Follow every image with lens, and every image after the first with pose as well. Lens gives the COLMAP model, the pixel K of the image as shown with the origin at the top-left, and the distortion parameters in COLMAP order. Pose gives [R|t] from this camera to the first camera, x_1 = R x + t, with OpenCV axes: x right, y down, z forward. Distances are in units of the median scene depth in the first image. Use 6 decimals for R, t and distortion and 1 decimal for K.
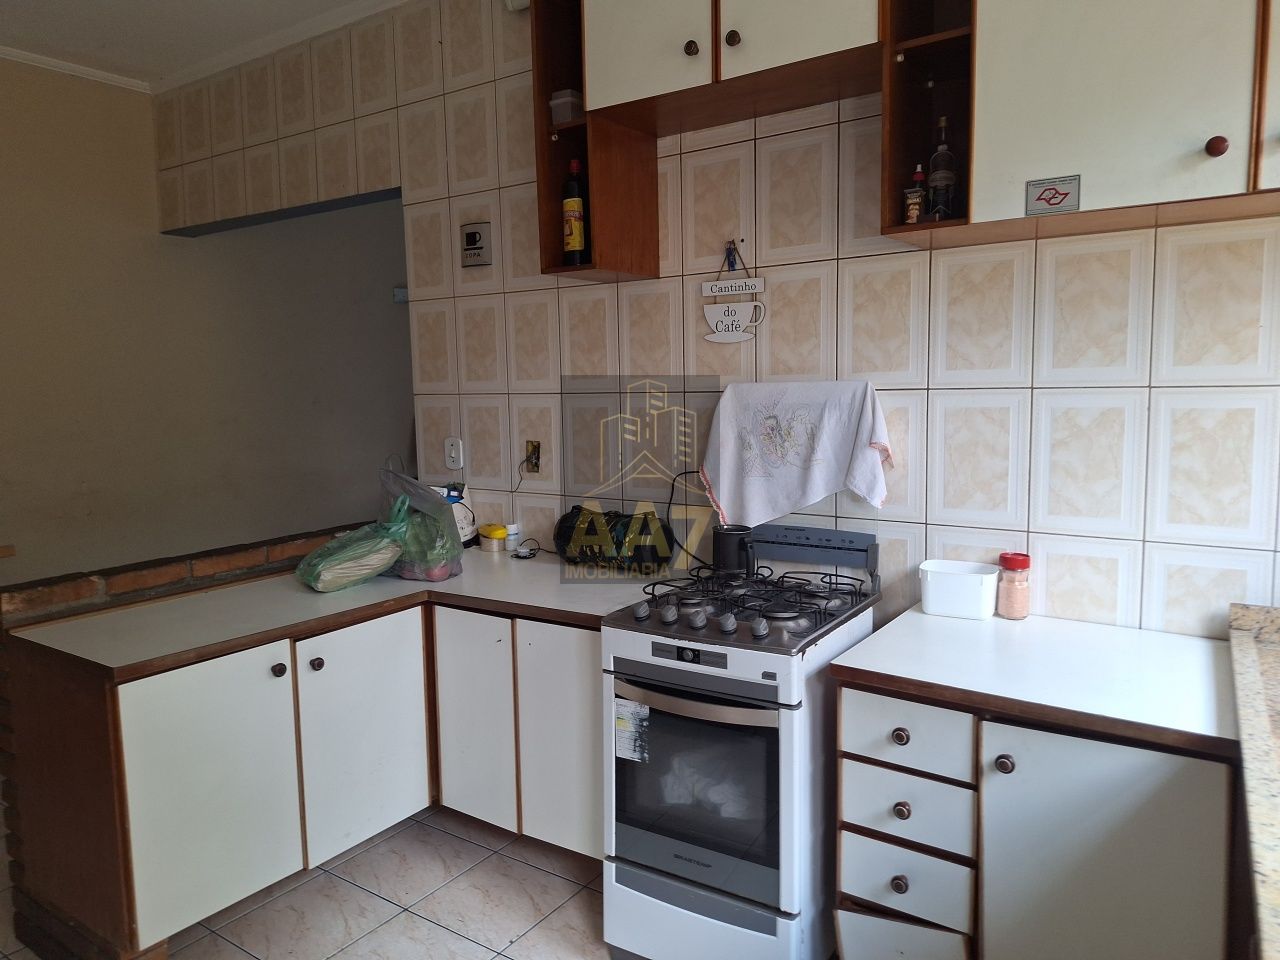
lens RADIAL K [[898.2, 0, 642.3], [0, 898.2, 462.7], [0, 0, 1]] dist [0.131961, -0.184920]
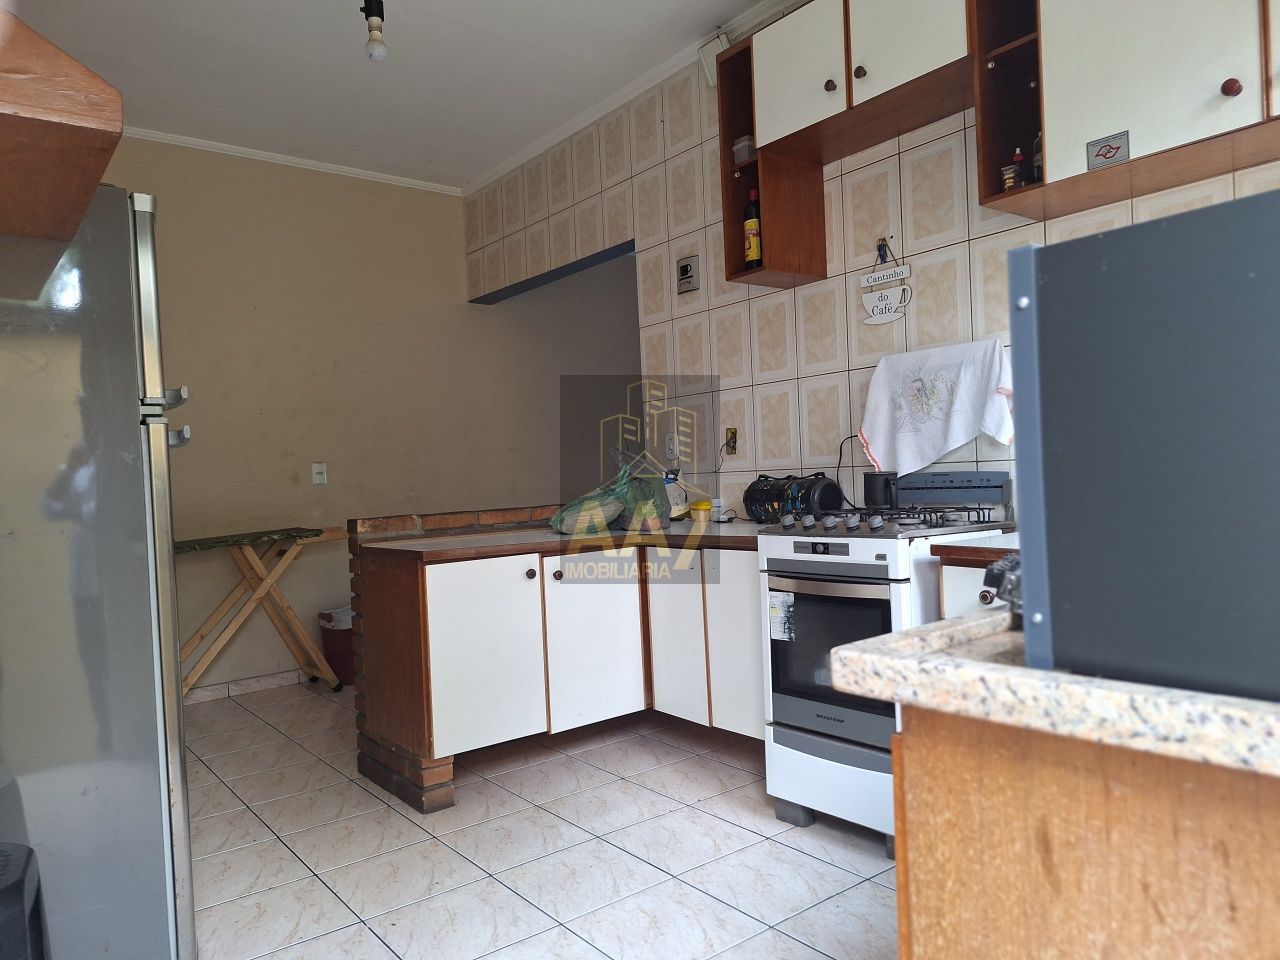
lens RADIAL K [[904.0, 0, 636.4], [0, 904.0, 477.1], [0, 0, 1]] dist [0.105012, -0.118764]
pose [[0.952638, -0.021070, -0.303377, 0.150822], [-0.003469, 0.996779, -0.080119, 0.169366], [0.304088, 0.077377, 0.949496, -0.224433]]
